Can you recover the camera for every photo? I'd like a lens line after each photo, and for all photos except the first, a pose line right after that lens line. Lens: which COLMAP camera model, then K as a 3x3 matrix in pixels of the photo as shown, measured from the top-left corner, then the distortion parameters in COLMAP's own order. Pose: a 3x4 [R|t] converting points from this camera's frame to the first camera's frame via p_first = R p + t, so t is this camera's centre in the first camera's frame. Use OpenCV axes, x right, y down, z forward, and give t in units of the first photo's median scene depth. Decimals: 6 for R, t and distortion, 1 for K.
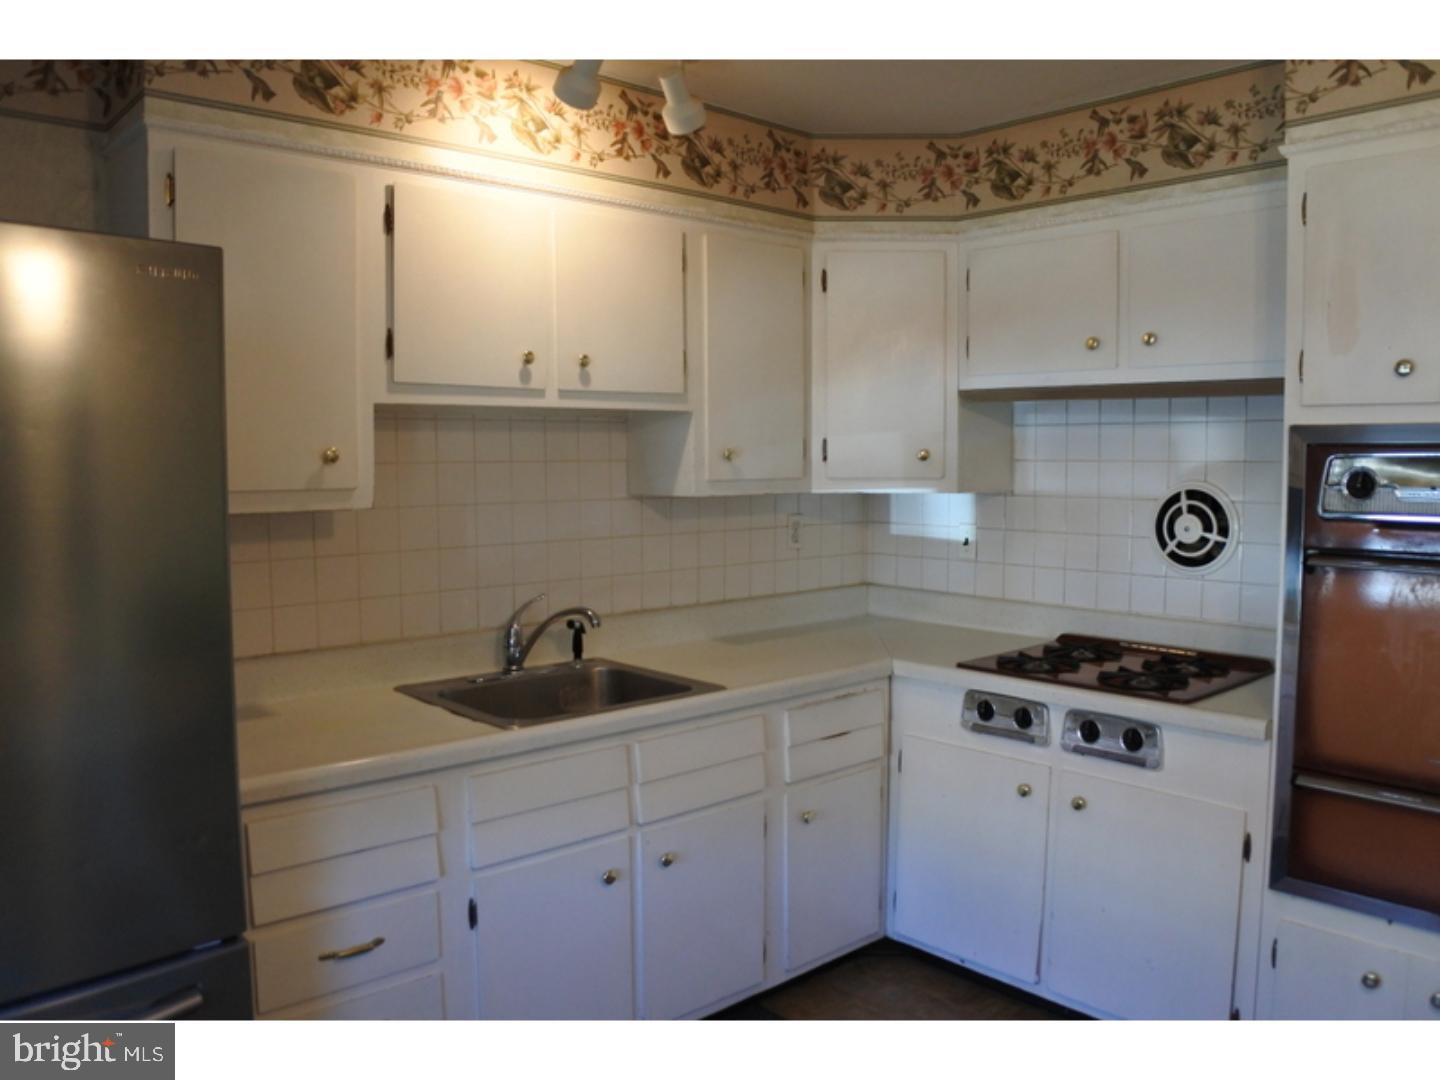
lens RADIAL K [[1525.4, 0, 716.1], [0, 1525.4, 505.9], [0, 0, 1]] dist [-0.071123, 0.004237]
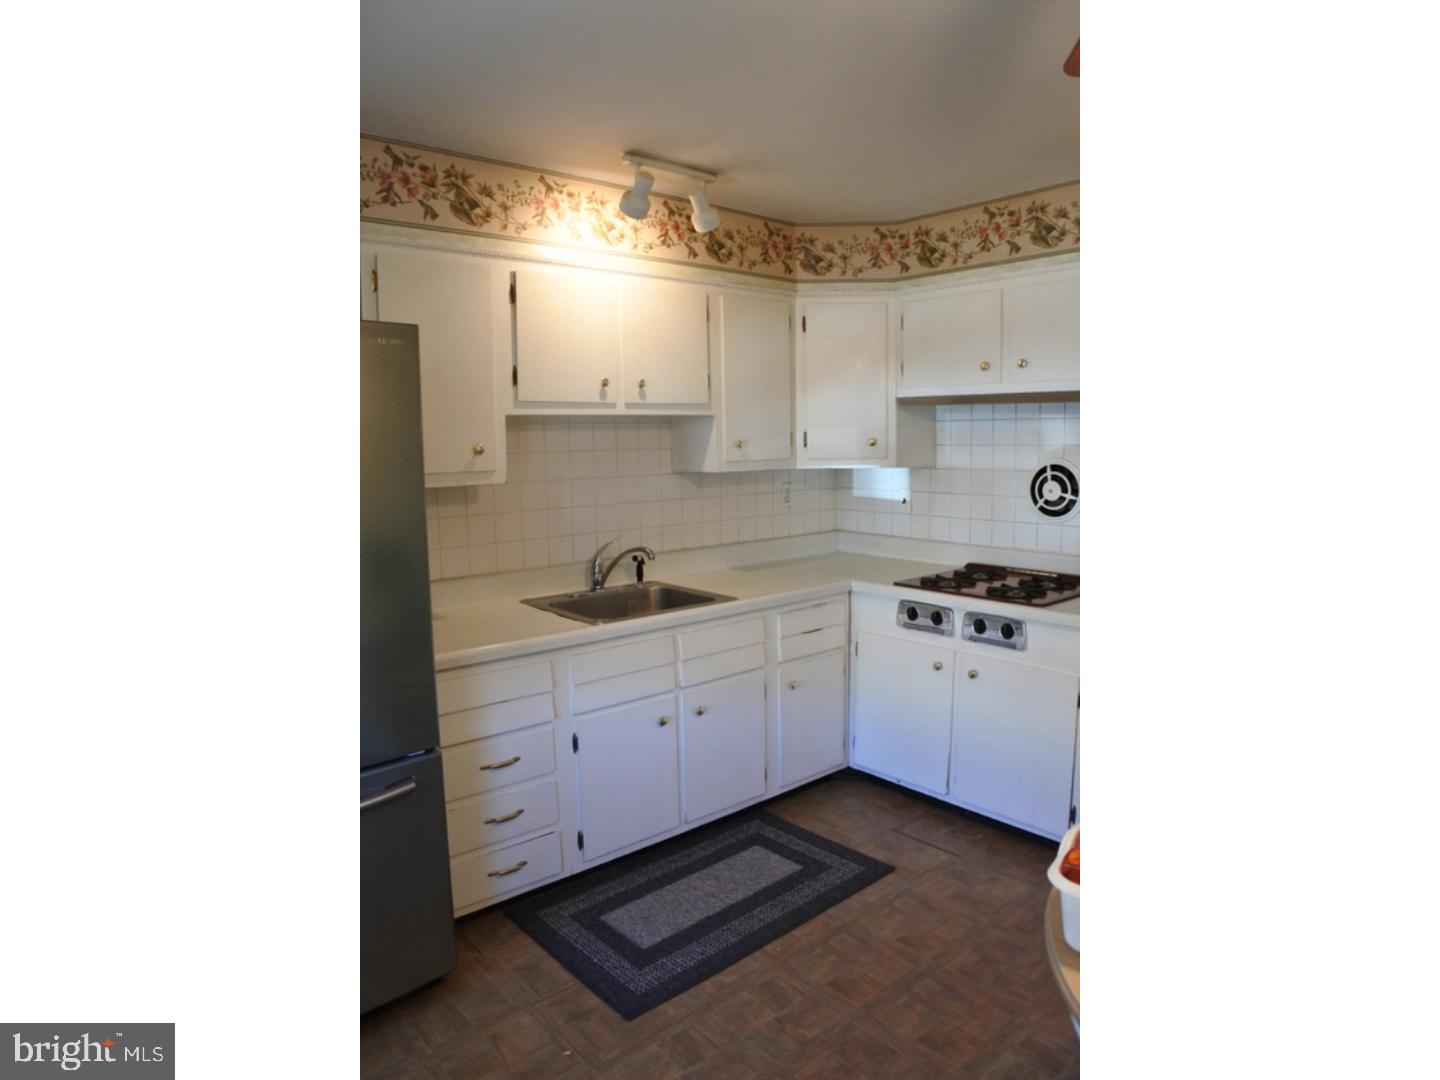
lens RADIAL K [[1143.7, 0, 720.0], [0, 1143.7, 540.0], [0, 0, 1]] dist [-0.081477, 0.000713]
pose [[0.999777, -0.009454, -0.018876, 0.009887], [0.010506, 0.998349, 0.056467, -0.003333], [0.018311, -0.056653, 0.998226, -0.124286]]
